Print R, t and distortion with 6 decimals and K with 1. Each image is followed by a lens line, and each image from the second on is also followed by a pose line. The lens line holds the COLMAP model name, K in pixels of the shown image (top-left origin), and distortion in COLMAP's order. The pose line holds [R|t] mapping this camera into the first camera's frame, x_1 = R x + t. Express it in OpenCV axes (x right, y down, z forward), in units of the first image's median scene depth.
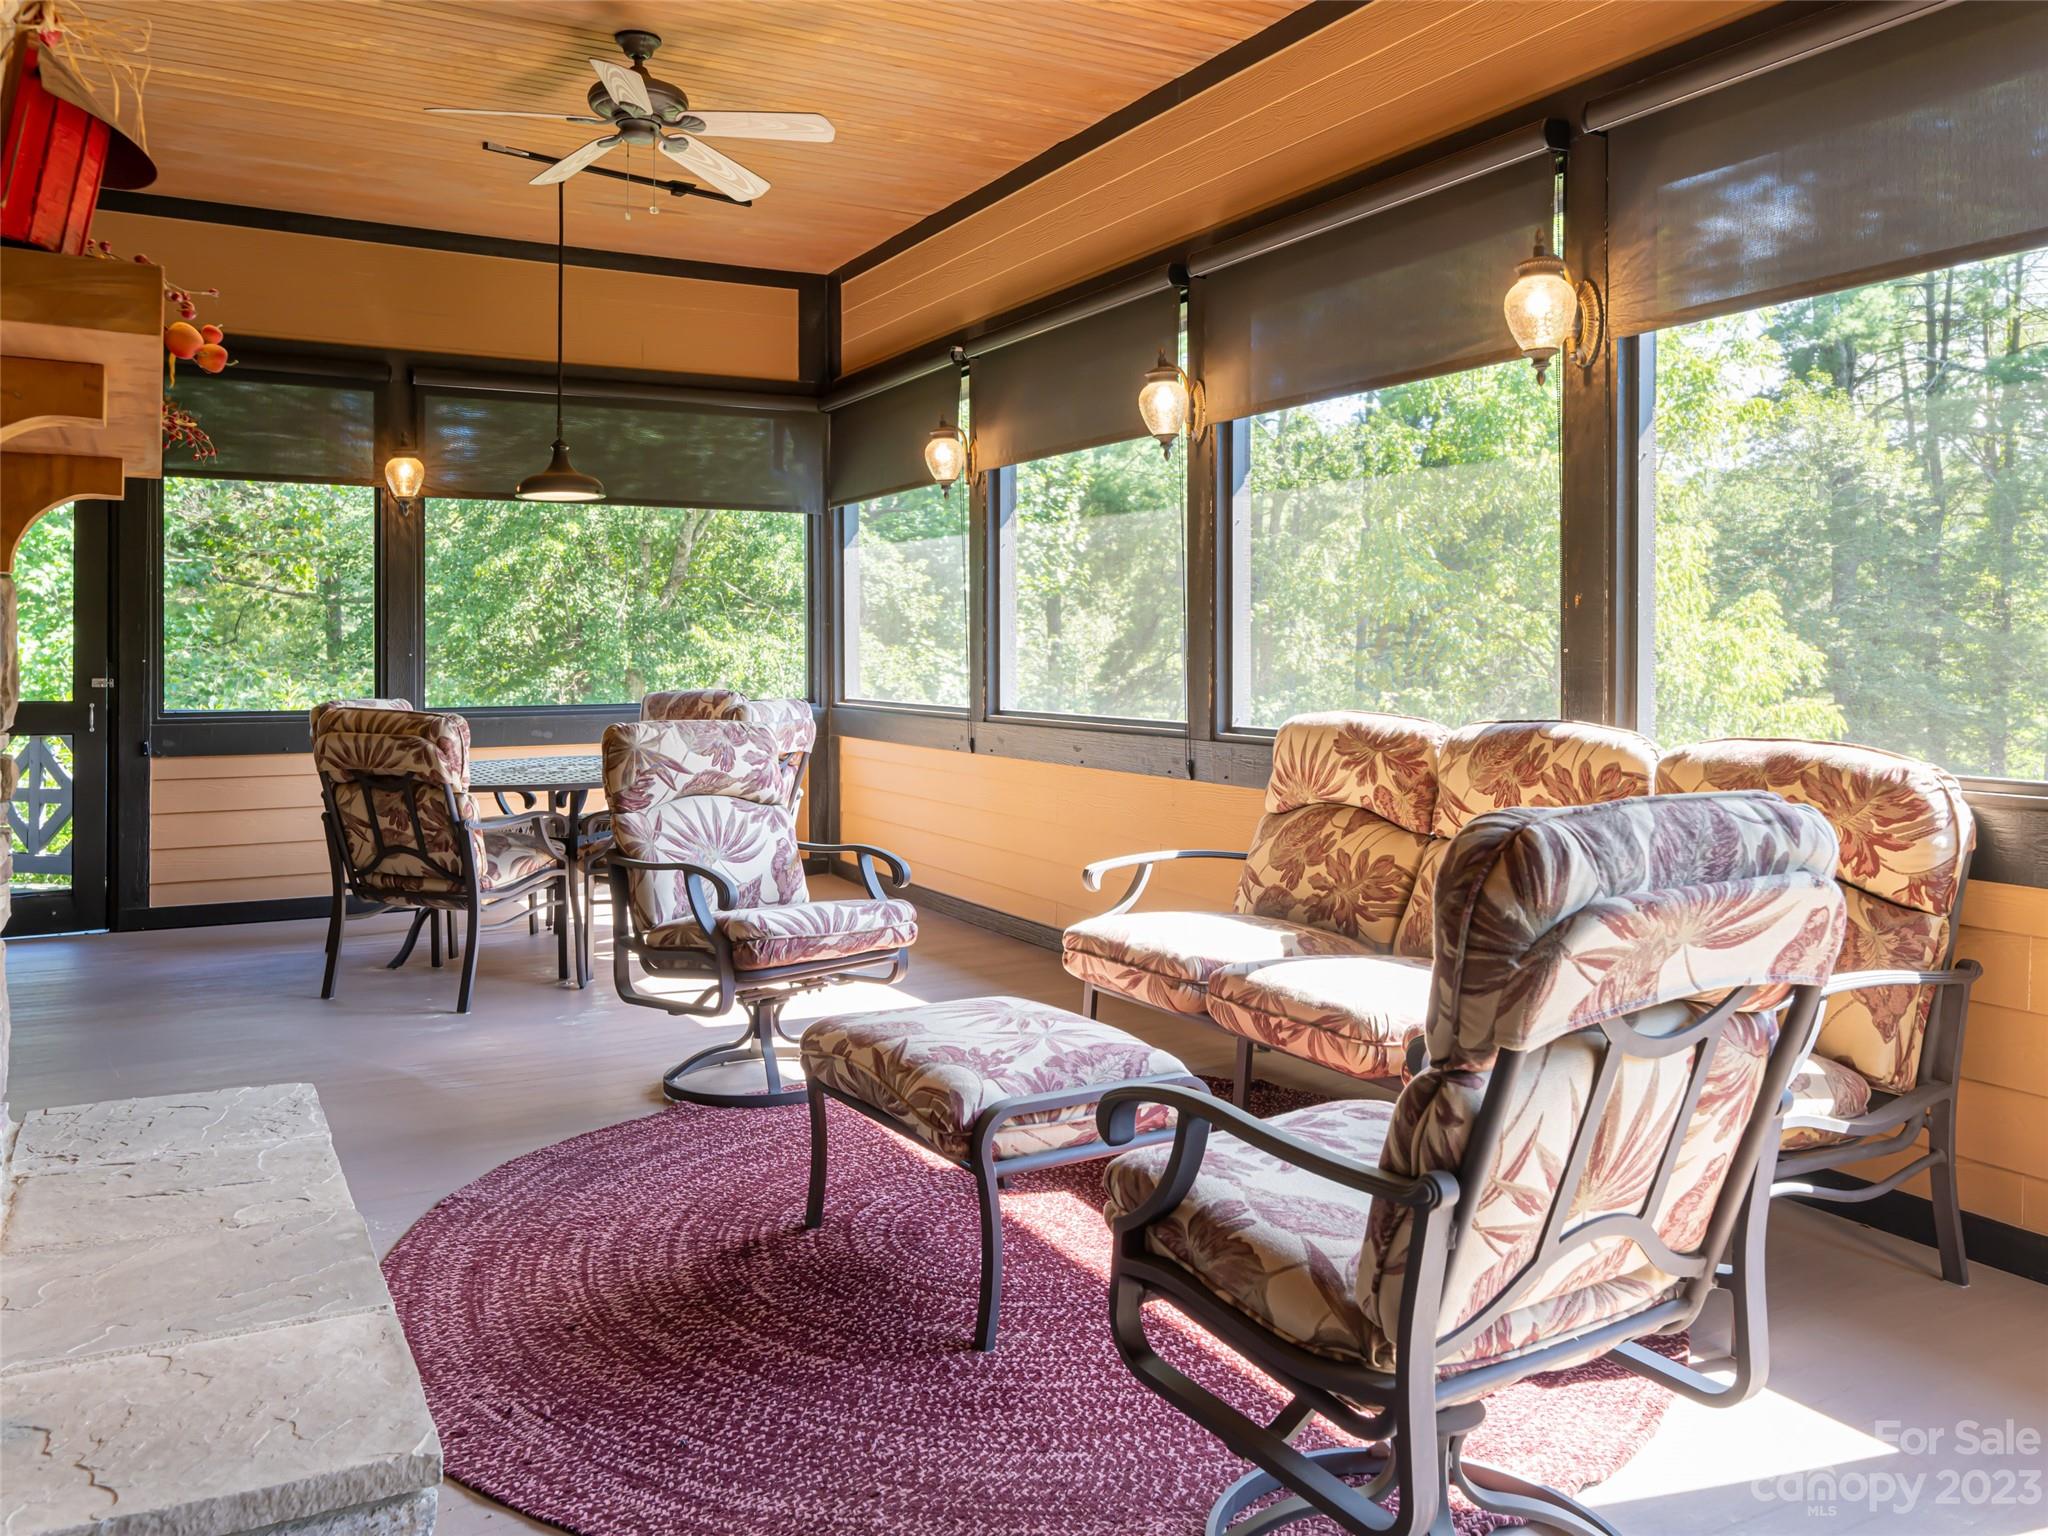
lens RADIAL K [[1560.0, 0, 1023.6], [0, 1560.0, 703.2], [0, 0, 1]] dist [-0.005863, 0.000250]
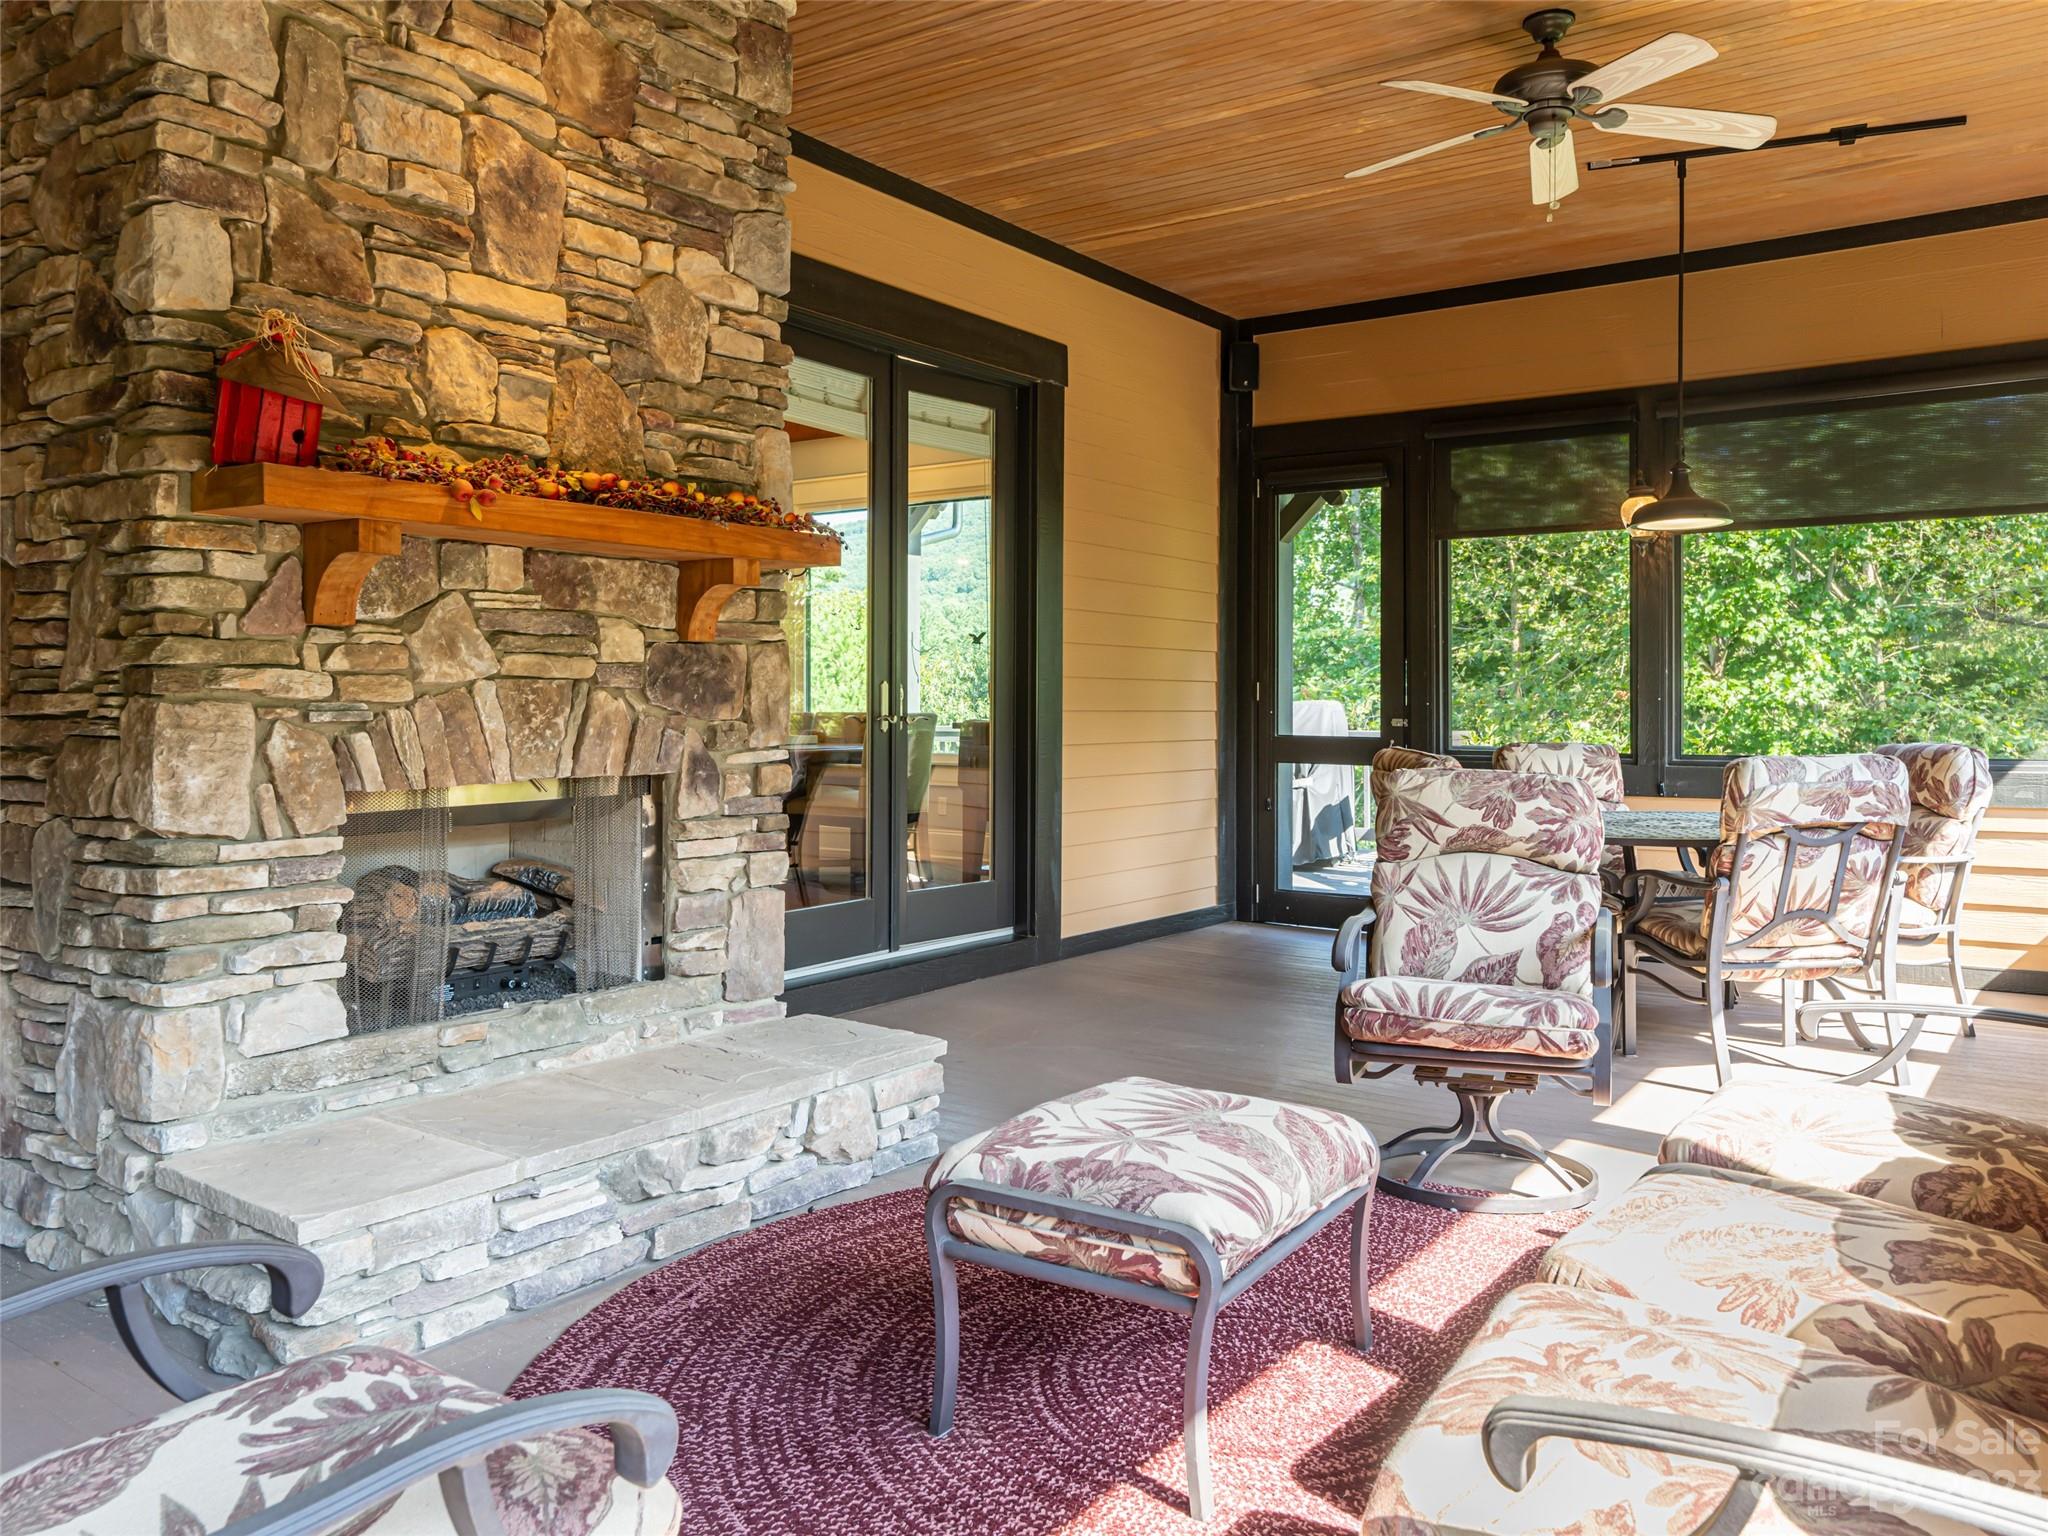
lens RADIAL K [[1537.1, 0, 1026.7], [0, 1537.1, 752.2], [0, 0, 1]] dist [-0.001383, 0.000761]
pose [[0.438780, 0.031575, -0.898039, 0.489817], [-0.029642, 0.999347, 0.020654, -0.010311], [0.898105, 0.017557, 0.439430, 0.378387]]
